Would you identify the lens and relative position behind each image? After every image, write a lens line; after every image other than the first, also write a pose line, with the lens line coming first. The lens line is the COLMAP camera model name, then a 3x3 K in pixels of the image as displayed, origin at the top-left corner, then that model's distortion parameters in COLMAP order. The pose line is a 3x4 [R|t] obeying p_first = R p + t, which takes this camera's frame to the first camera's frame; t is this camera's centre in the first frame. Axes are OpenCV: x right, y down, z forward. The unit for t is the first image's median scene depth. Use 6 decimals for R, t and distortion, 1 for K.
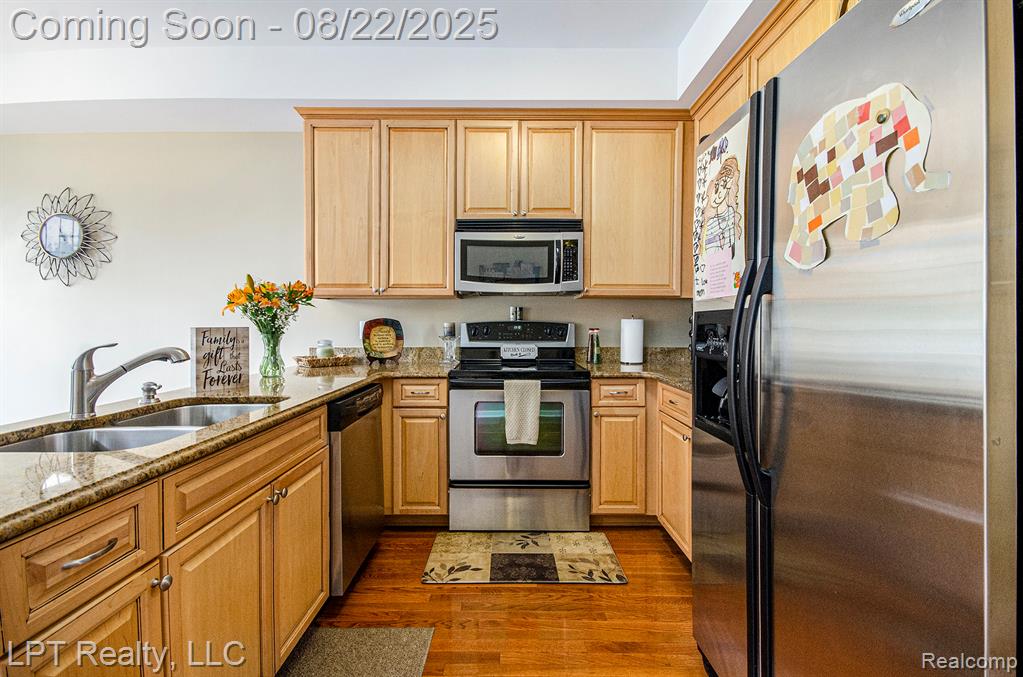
lens RADIAL K [[461.2, 0, 507.4], [0, 461.2, 330.5], [0, 0, 1]] dist [0.009640, -0.002453]
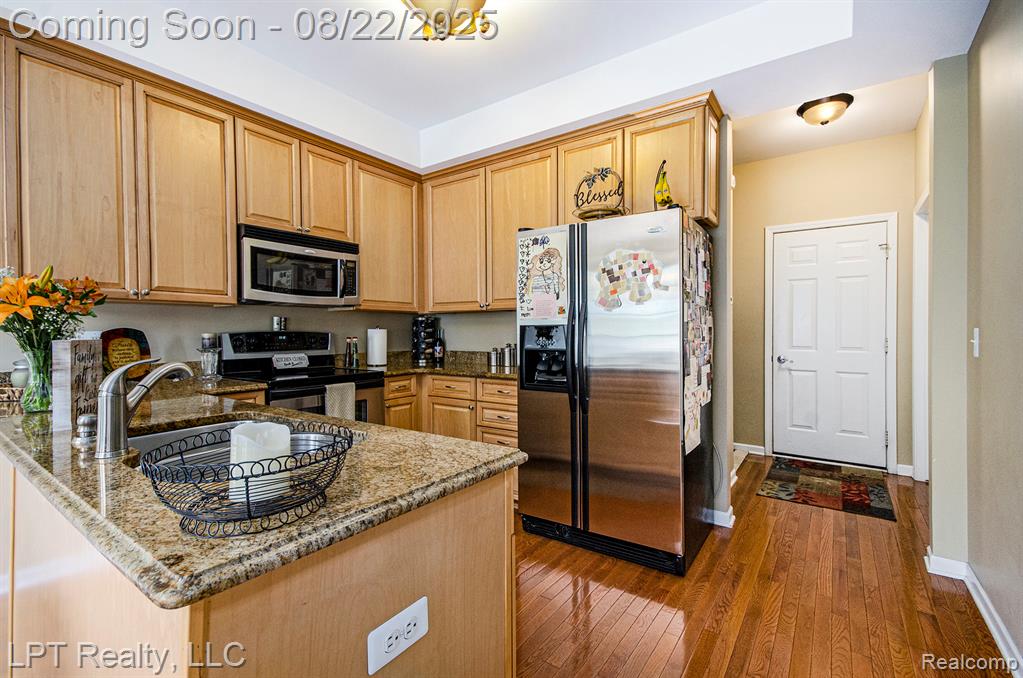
lens RADIAL K [[461.2, 0, 524.3], [0, 461.2, 338.0], [0, 0, 1]] dist [0.009640, -0.002453]
pose [[0.563097, -0.015473, 0.826246, -0.598019], [0.020437, 0.999780, 0.004794, 0.000438], [-0.826138, 0.014187, 0.563289, -0.007406]]
